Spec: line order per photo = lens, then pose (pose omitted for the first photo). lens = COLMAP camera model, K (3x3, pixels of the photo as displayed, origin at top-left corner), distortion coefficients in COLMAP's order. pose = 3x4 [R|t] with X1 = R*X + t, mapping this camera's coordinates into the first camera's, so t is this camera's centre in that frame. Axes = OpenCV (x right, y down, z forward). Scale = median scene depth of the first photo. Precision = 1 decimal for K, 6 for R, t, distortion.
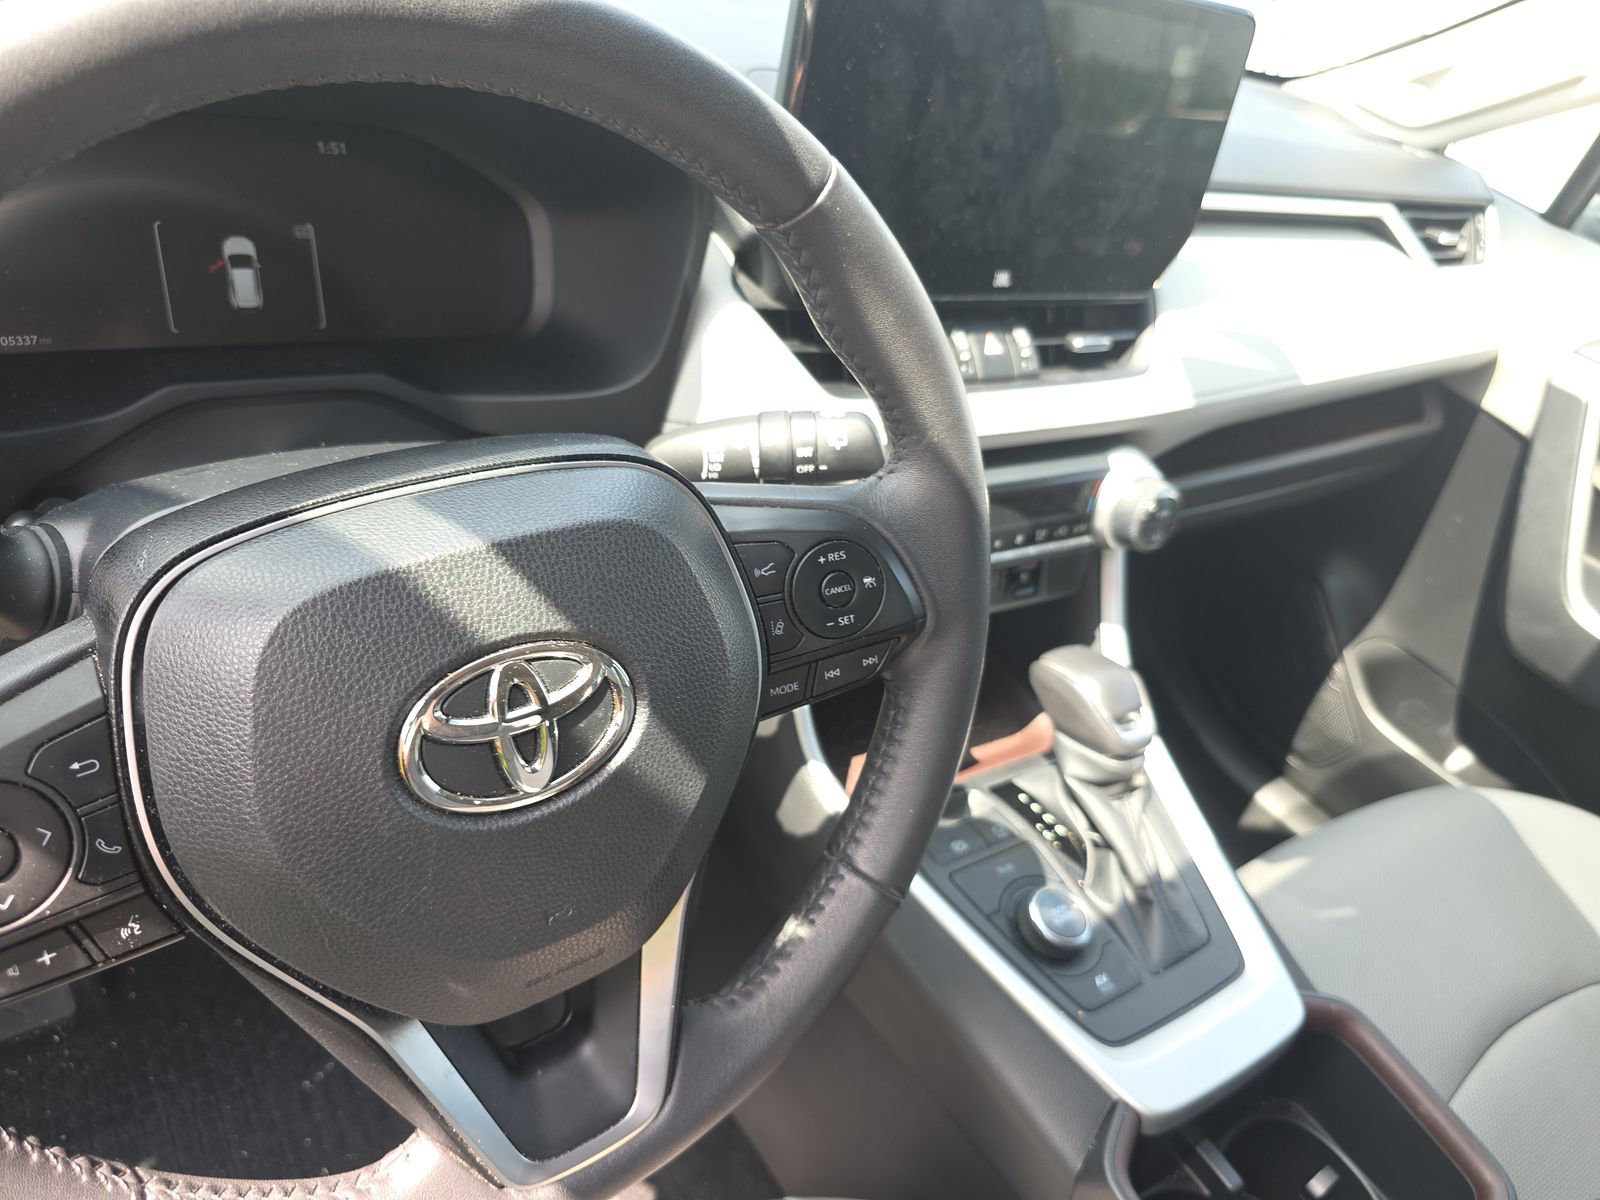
lens RADIAL K [[1071.4, 0, 799.8], [0, 1071.4, 598.6], [0, 0, 1]] dist [0.016415, -0.026038]
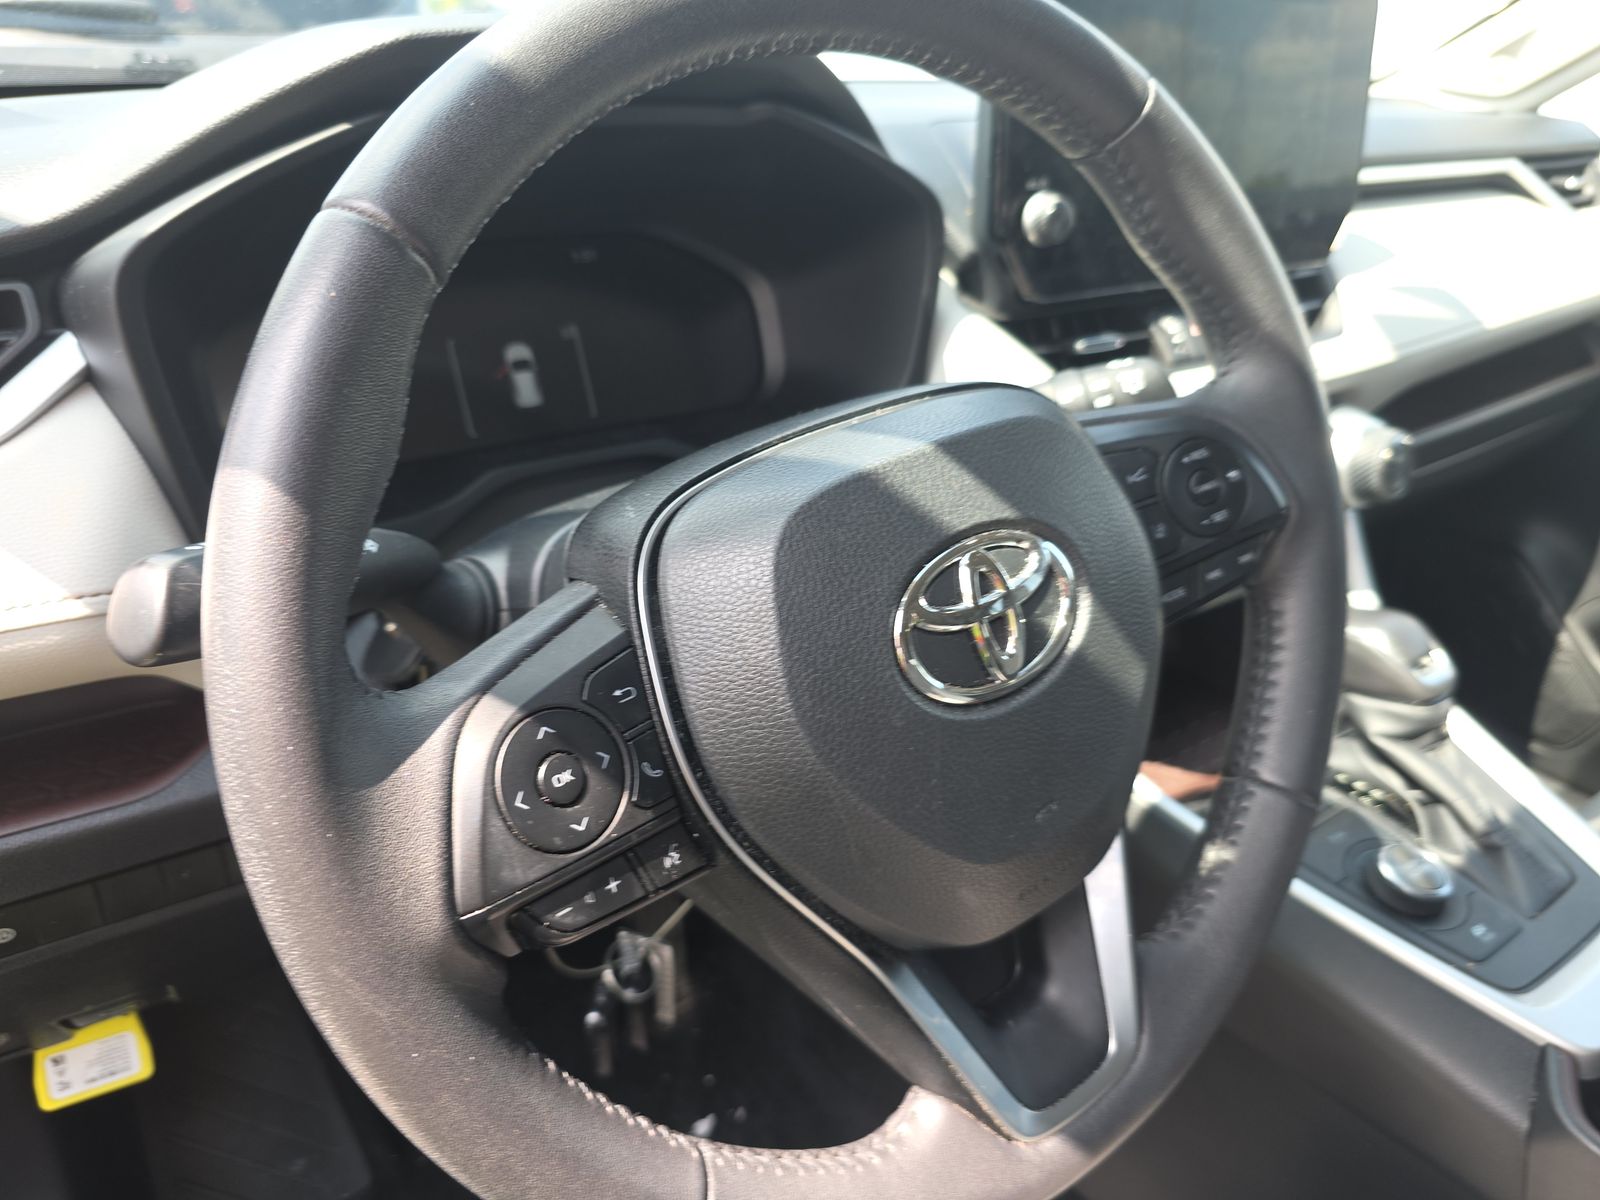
lens RADIAL K [[1071.4, 0, 788.7], [0, 1071.4, 602.0], [0, 0, 1]] dist [0.016415, -0.026038]
pose [[0.981083, -0.182333, -0.065051, -0.307966], [0.170331, 0.972710, -0.157549, 0.191591], [0.092002, 0.143489, 0.985366, -0.027601]]
